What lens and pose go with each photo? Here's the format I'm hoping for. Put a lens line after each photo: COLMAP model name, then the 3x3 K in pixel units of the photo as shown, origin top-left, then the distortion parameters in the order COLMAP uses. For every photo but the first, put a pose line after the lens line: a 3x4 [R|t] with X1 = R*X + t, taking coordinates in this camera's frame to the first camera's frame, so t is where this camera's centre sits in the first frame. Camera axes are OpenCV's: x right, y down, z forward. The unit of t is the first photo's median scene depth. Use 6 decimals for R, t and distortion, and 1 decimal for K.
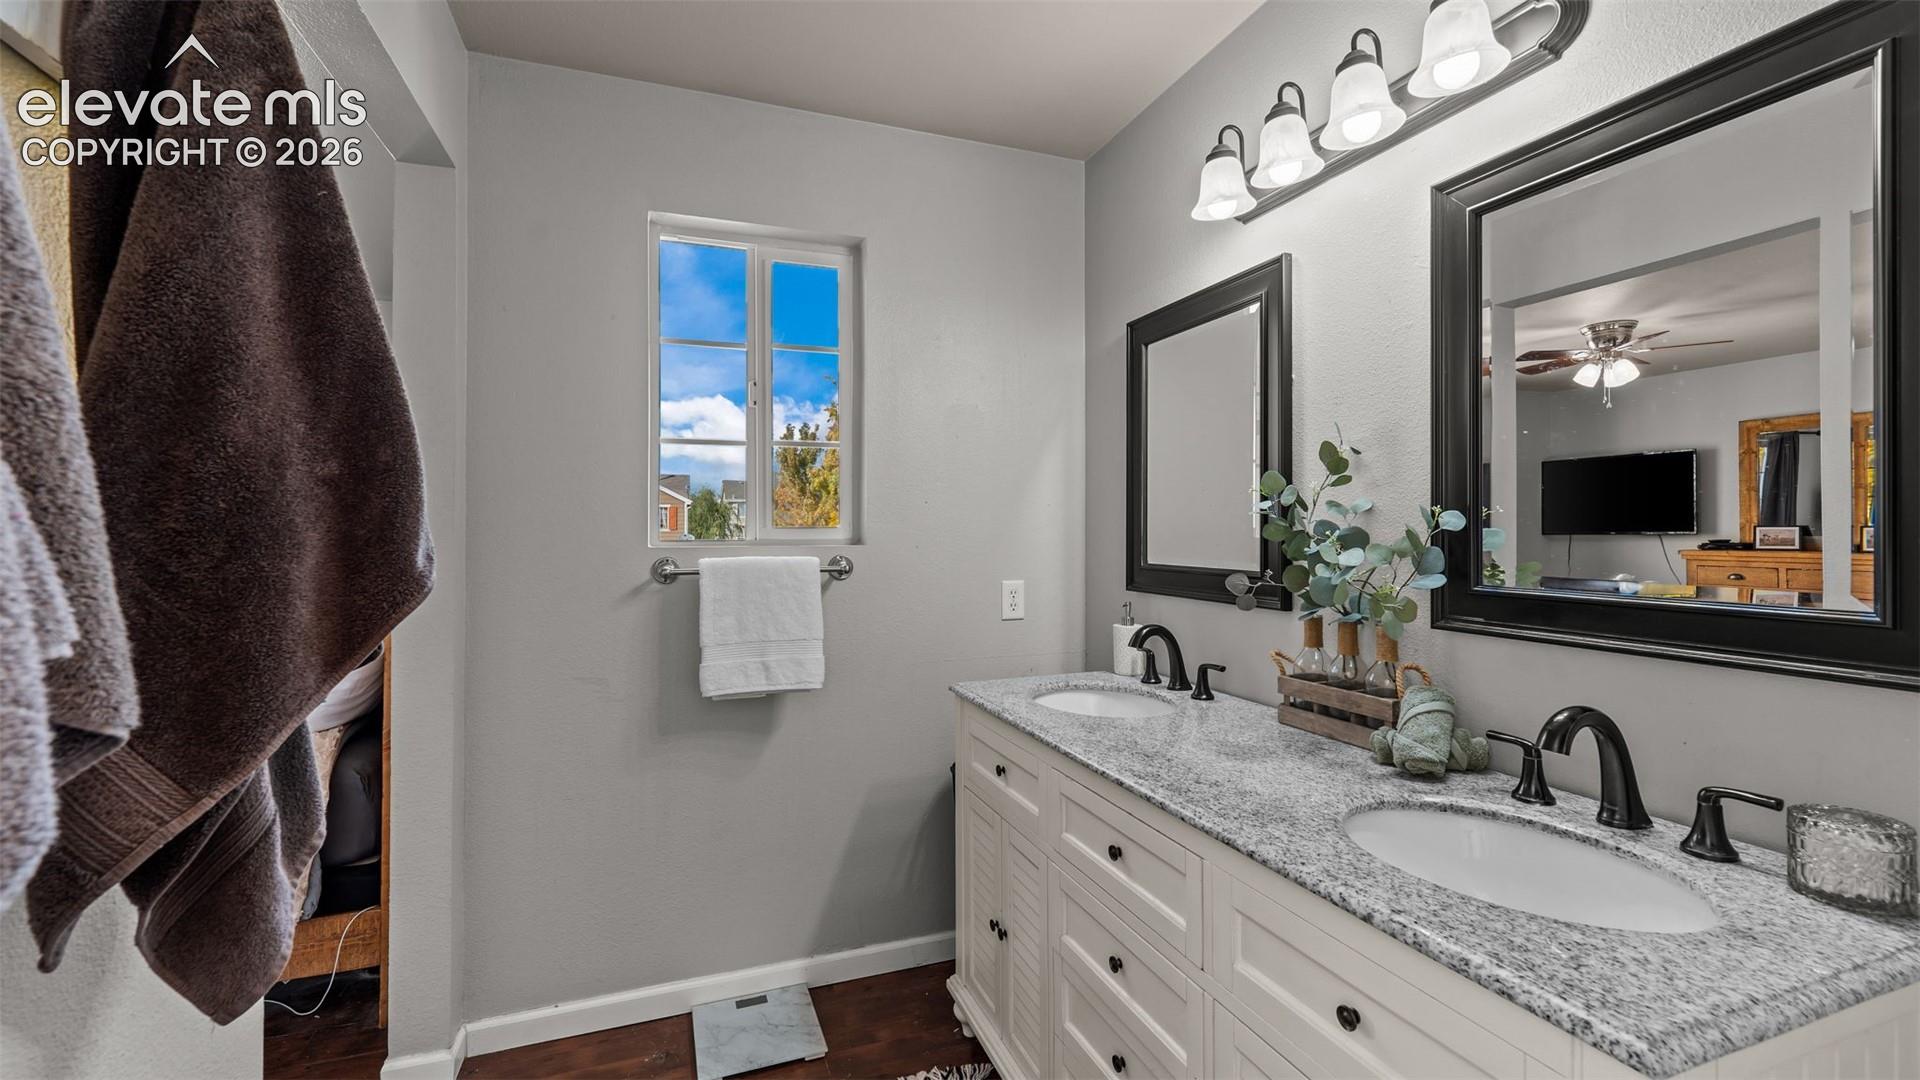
lens RADIAL K [[775.7, 0, 953.9], [0, 775.7, 528.7], [0, 0, 1]] dist [0.003086, -0.001569]
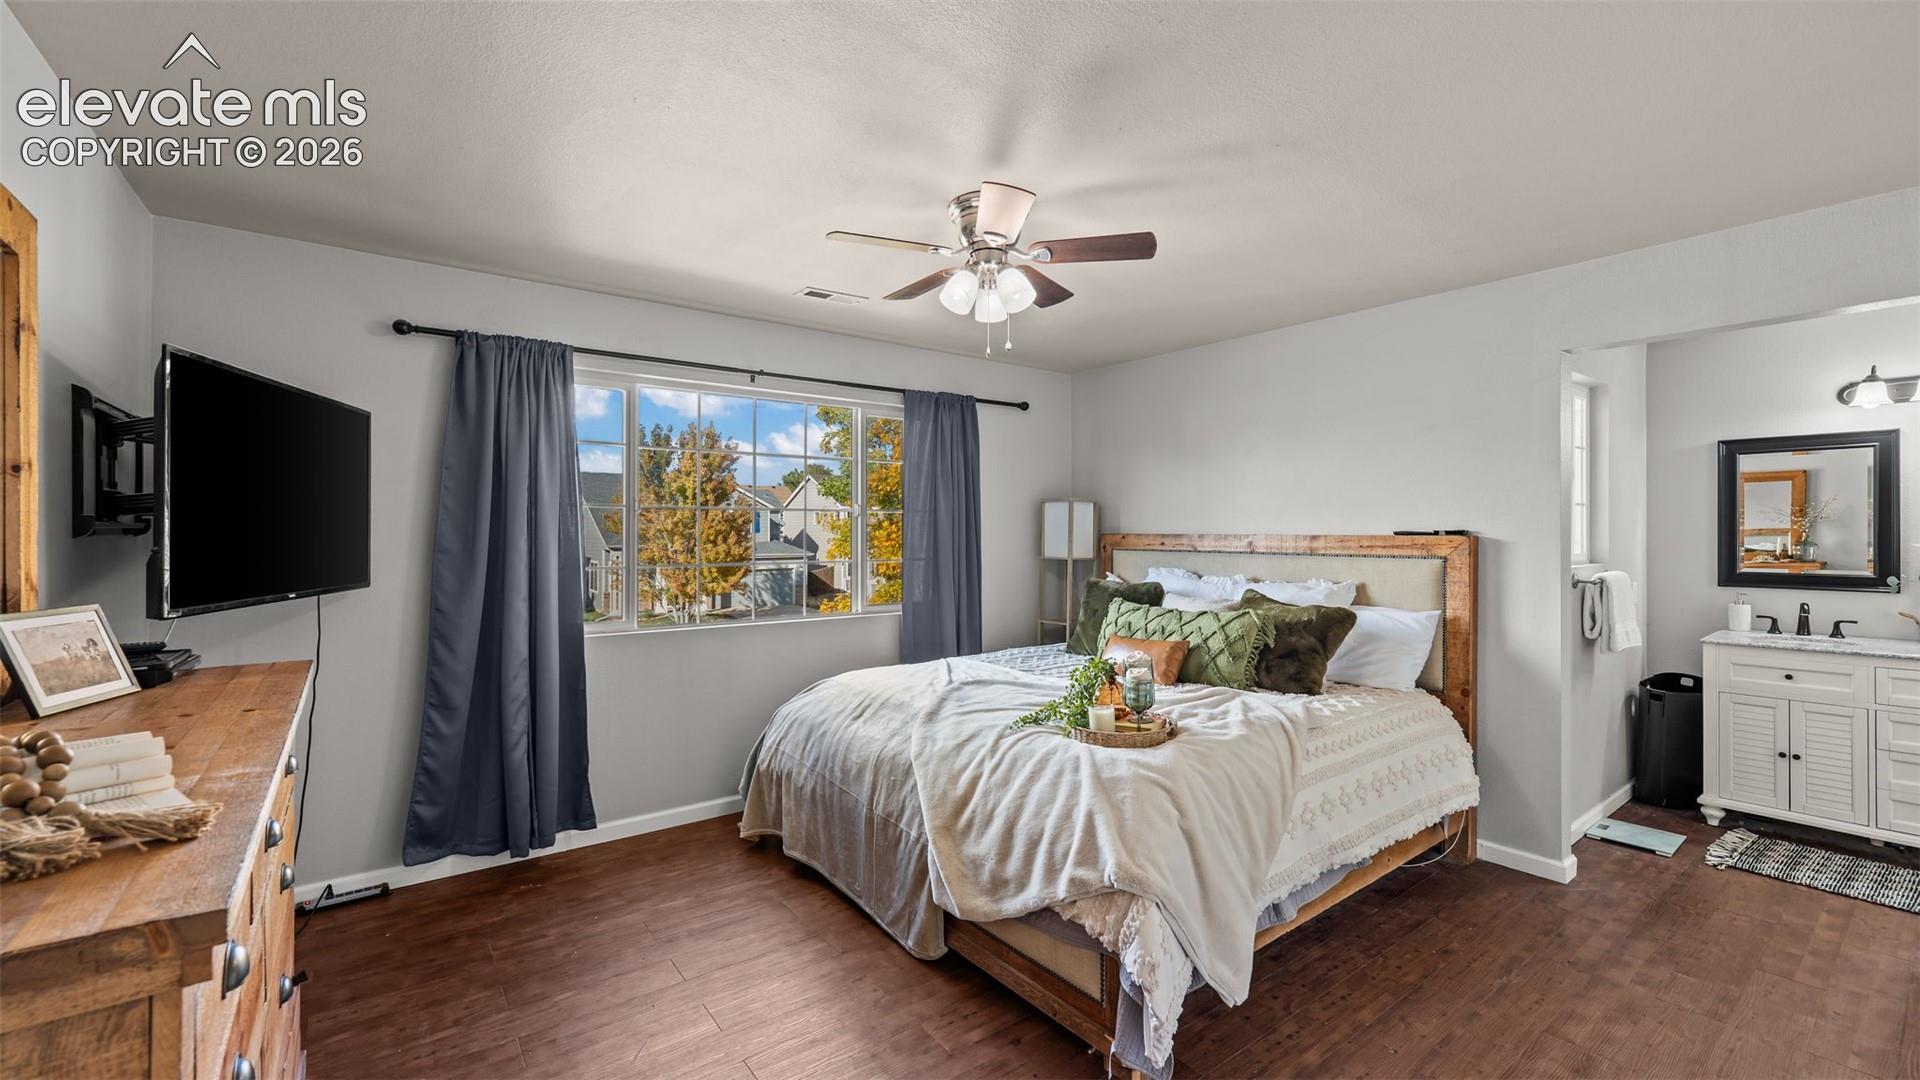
lens RADIAL K [[774.4, 0, 959.1], [0, 774.4, 535.3], [0, 0, 1]] dist [-0.000135, -0.000054]
pose [[0.956181, -0.005645, 0.292723, -2.522967], [0.004424, 0.999979, 0.004834, -0.073122], [-0.292744, -0.003327, 0.956185, -0.281853]]
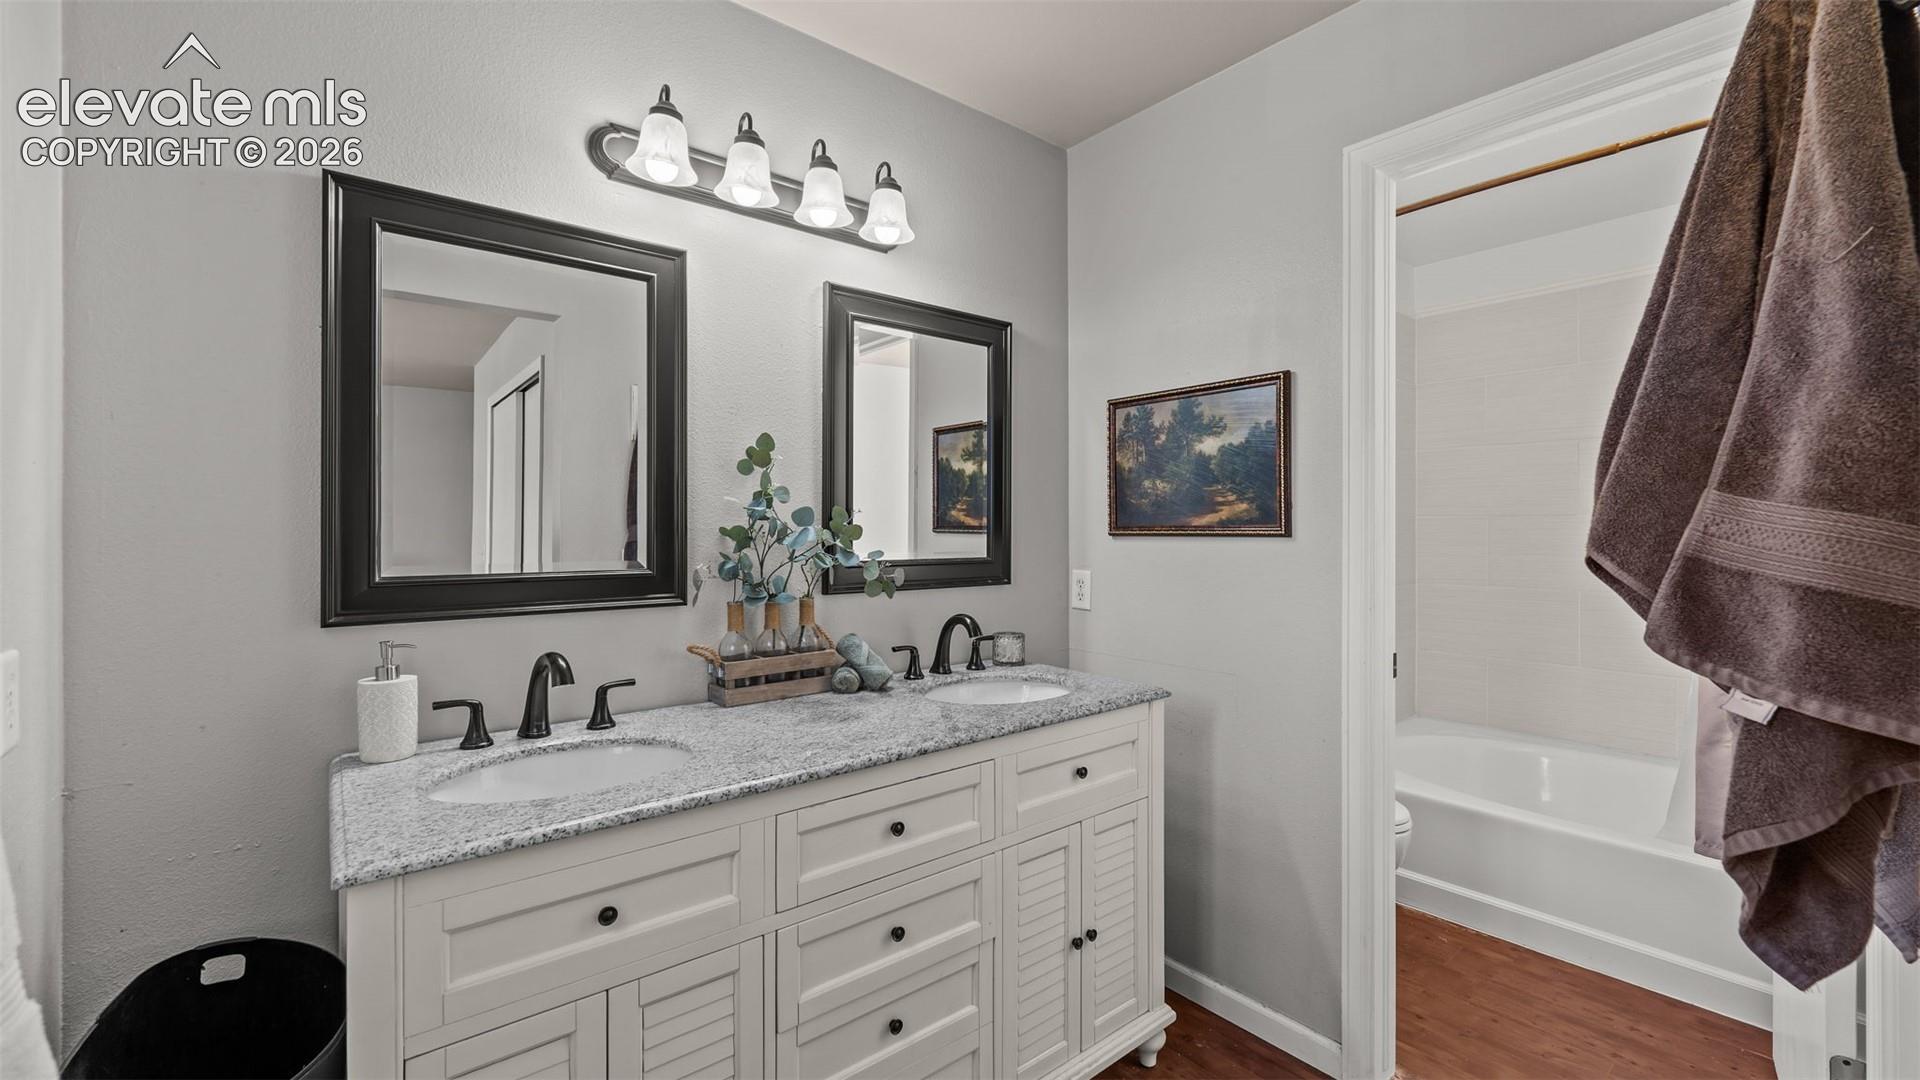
lens RADIAL K [[774.4, 0, 950.0], [0, 774.4, 523.5], [0, 0, 1]] dist [-0.000135, -0.000054]
pose [[-0.316365, 0.015051, 0.948518, -0.586969], [0.002814, 0.999885, -0.014928, 0.015224], [-0.948633, -0.002054, -0.316371, 0.917471]]
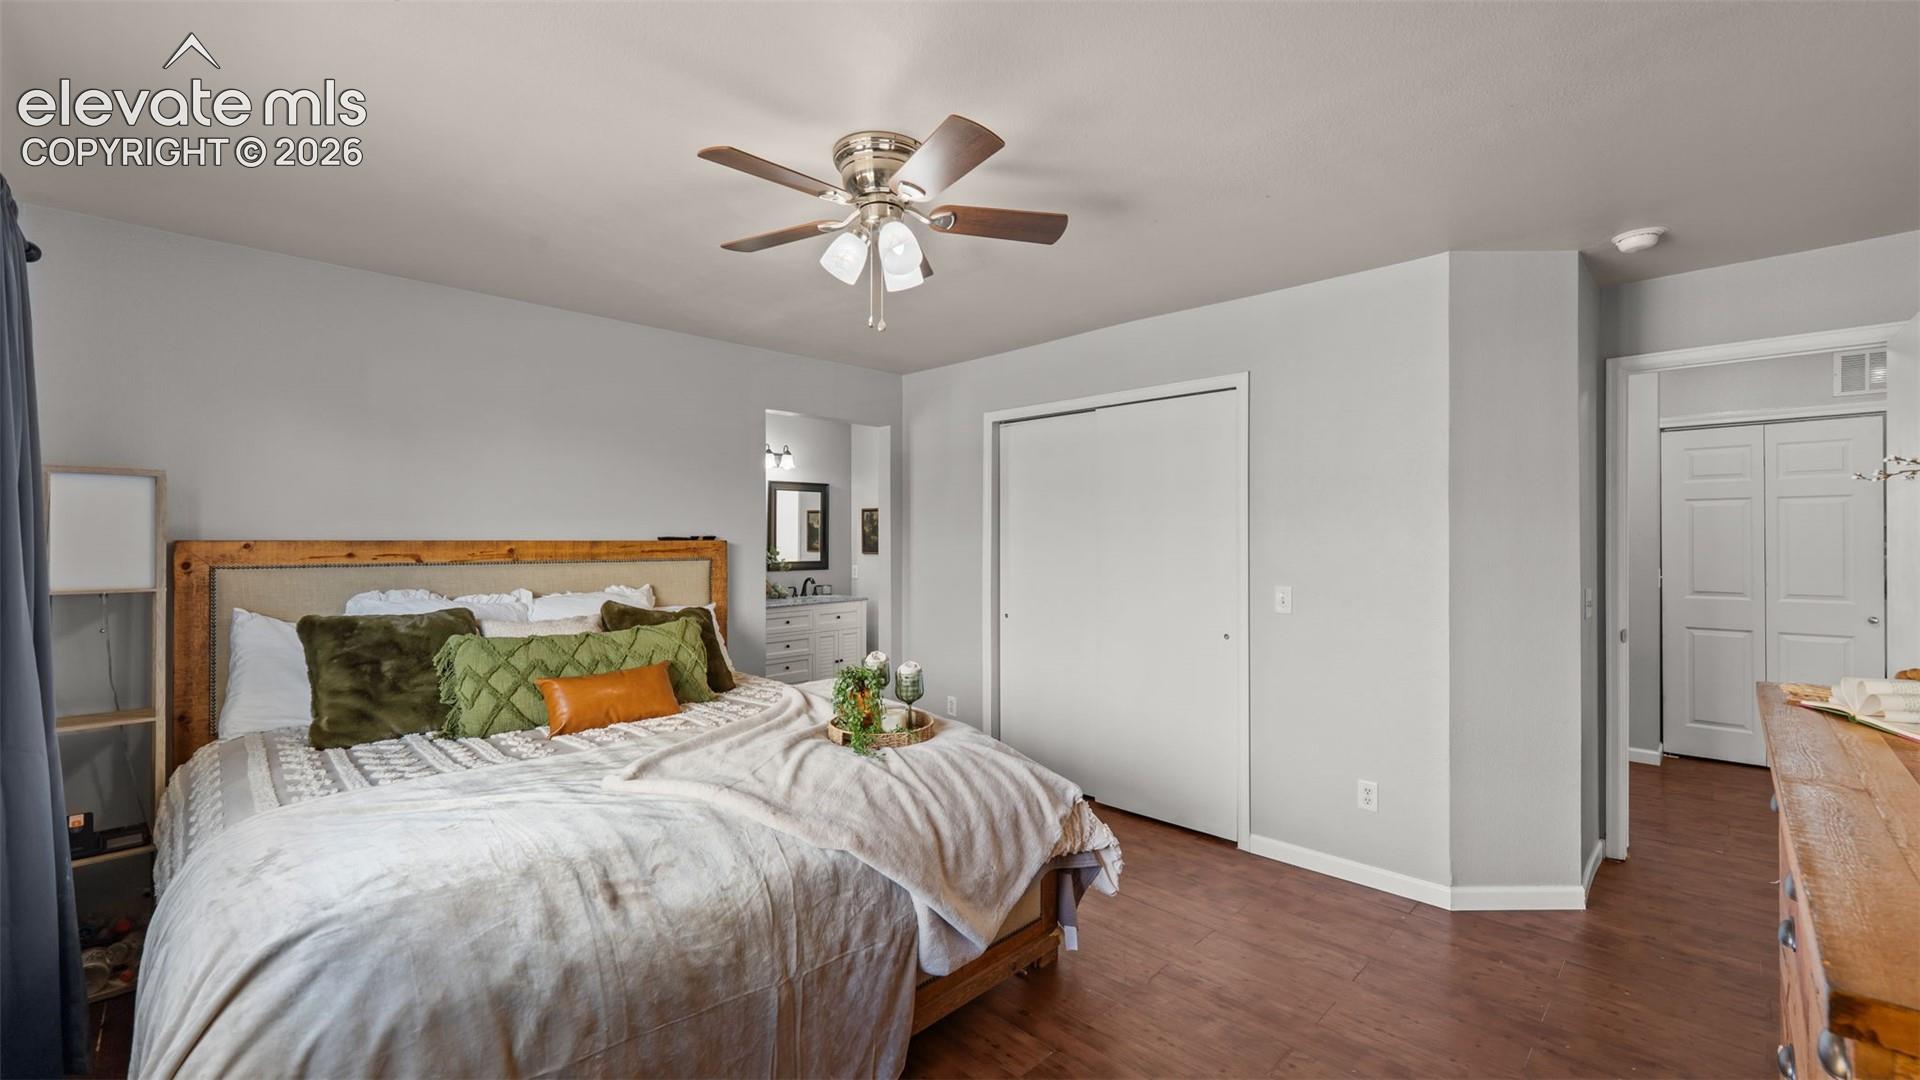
lens RADIAL K [[774.4, 0, 953.8], [0, 774.4, 535.5], [0, 0, 1]] dist [-0.000135, -0.000054]
pose [[-0.419843, 0.000876, 0.907596, -3.208415], [0.000028, 1.000000, -0.000952, -0.070382], [-0.907597, -0.000374, -0.419843, 1.484175]]
